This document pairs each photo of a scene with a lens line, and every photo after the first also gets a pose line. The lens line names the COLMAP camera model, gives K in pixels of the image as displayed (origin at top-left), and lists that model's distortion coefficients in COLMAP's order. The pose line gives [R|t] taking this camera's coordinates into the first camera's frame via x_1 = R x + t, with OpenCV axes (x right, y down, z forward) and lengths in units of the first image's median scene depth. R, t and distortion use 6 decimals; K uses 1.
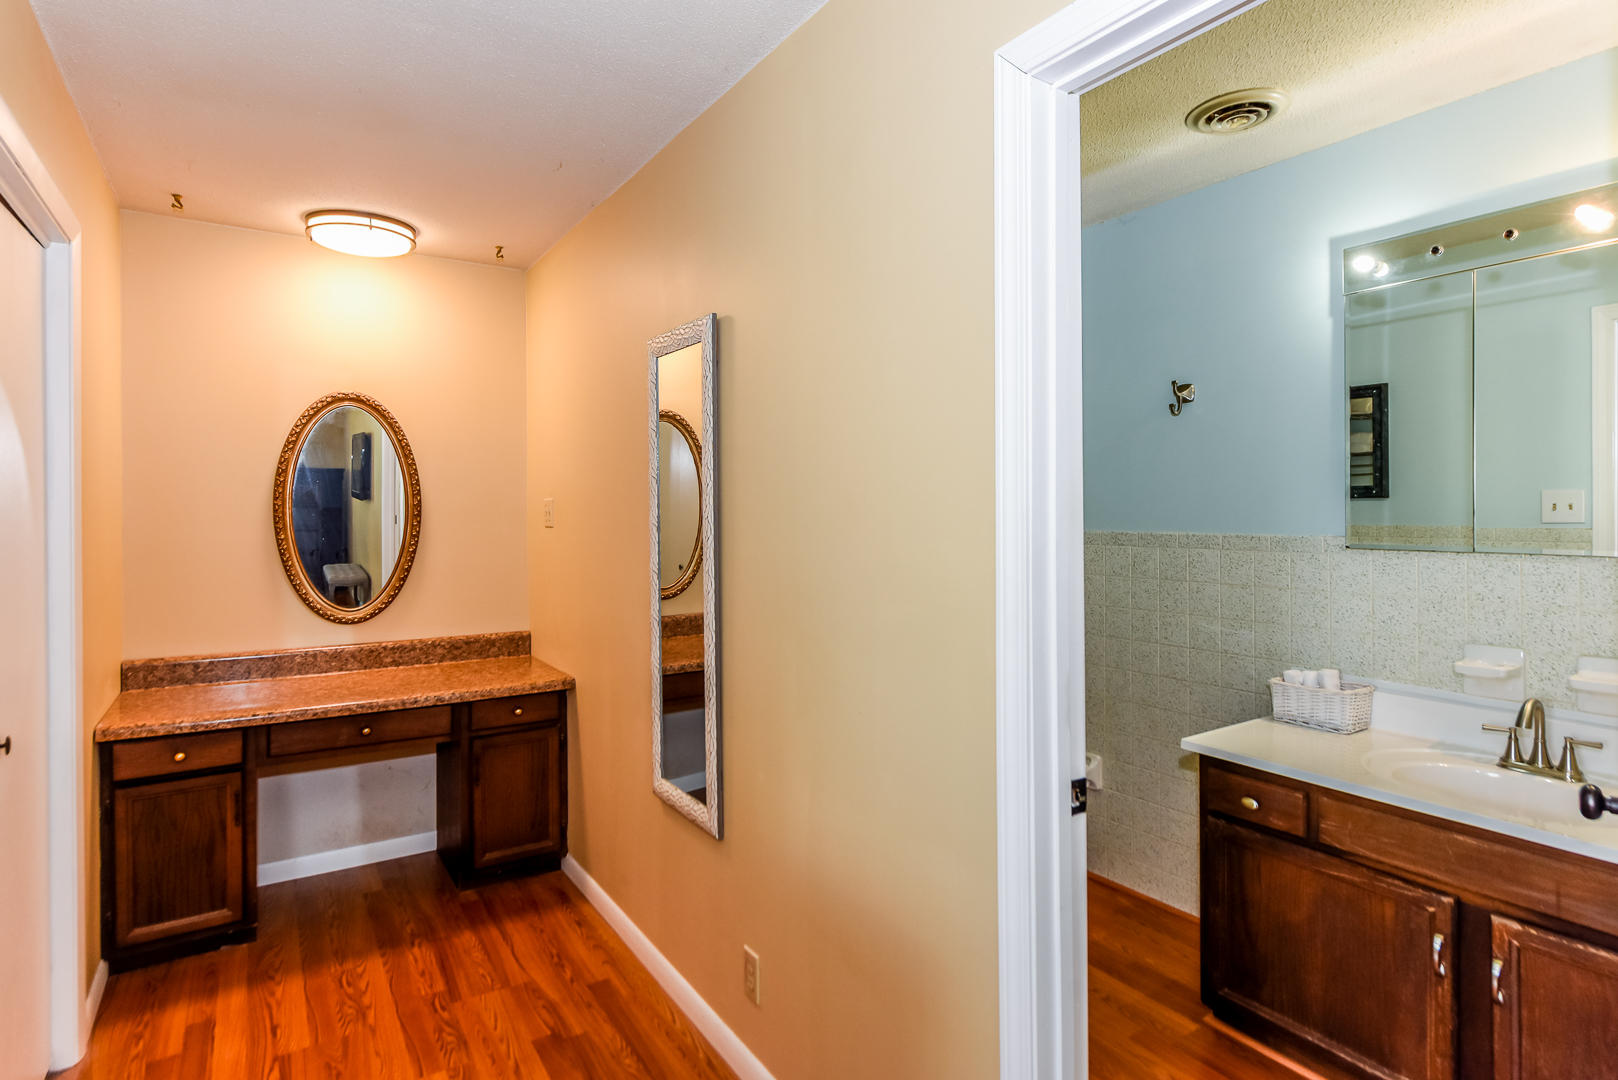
lens RADIAL K [[858.2, 0, 807.9], [0, 858.2, 508.0], [0, 0, 1]] dist [-0.002631, 0.001520]
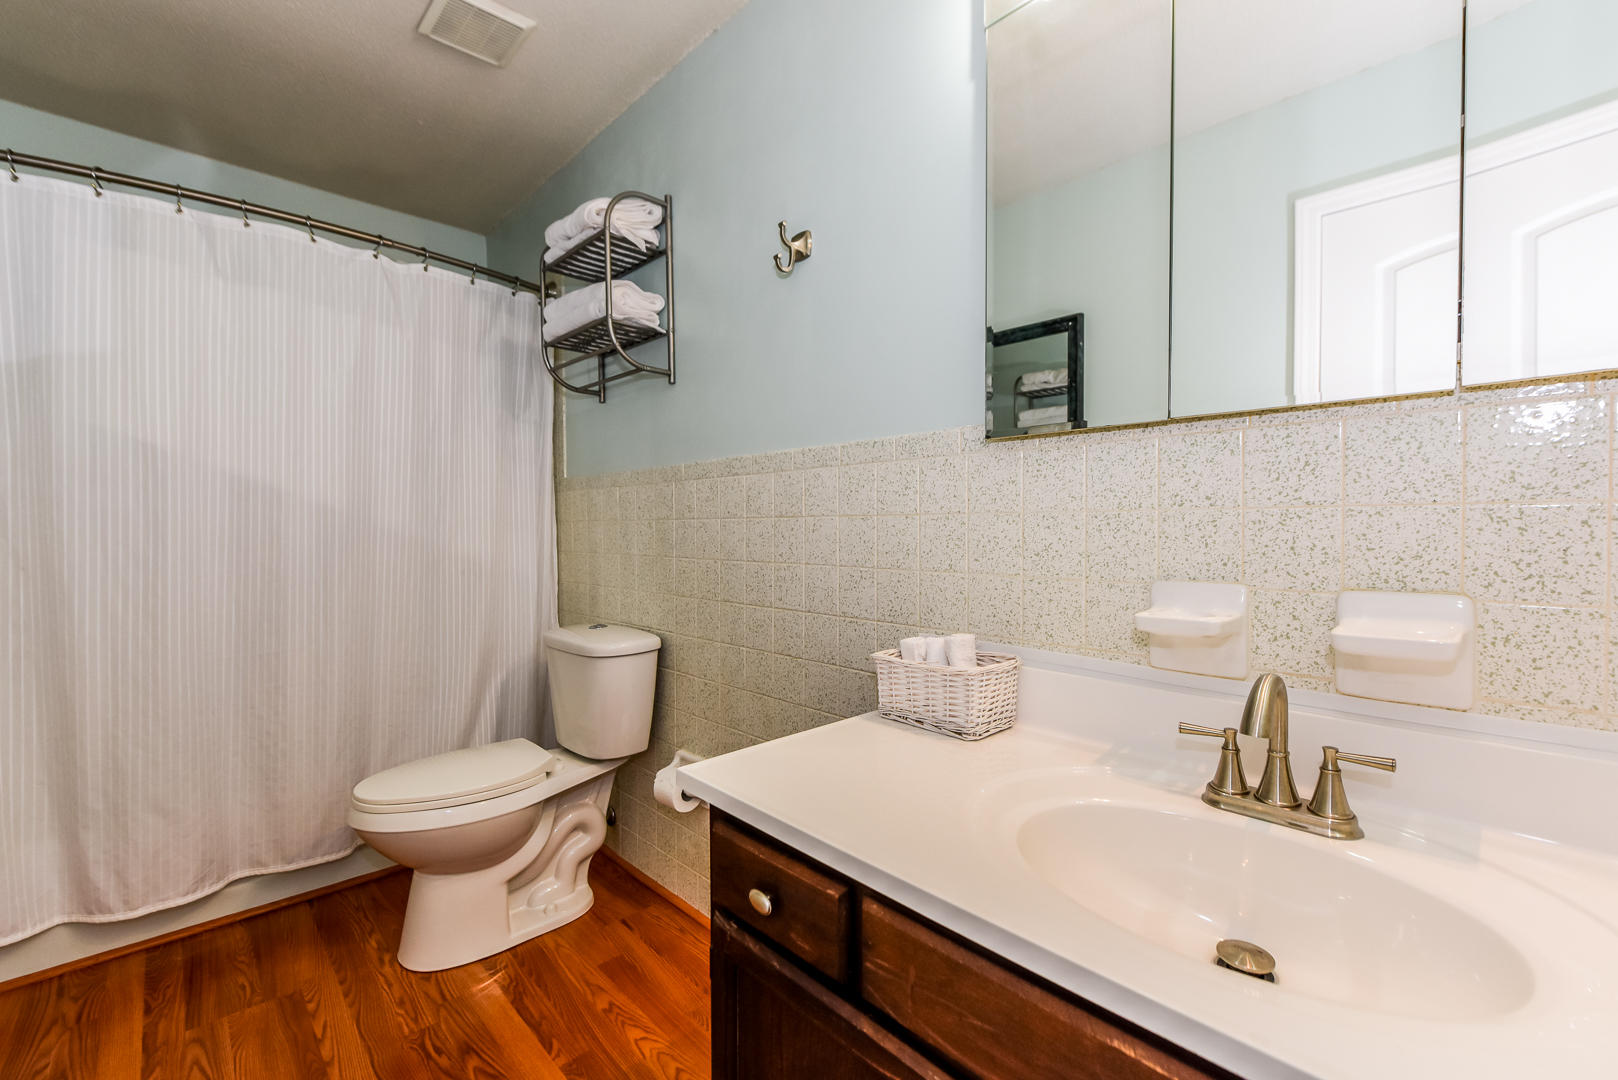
lens RADIAL K [[711.0, 0, 799.1], [0, 711.0, 538.6], [0, 0, 1]] dist [0.002966, -0.000768]
pose [[0.983306, -0.000710, 0.181958, 0.410510], [-0.003581, 0.999723, 0.023249, 0.110488], [-0.181924, -0.023513, 0.983031, 0.528535]]
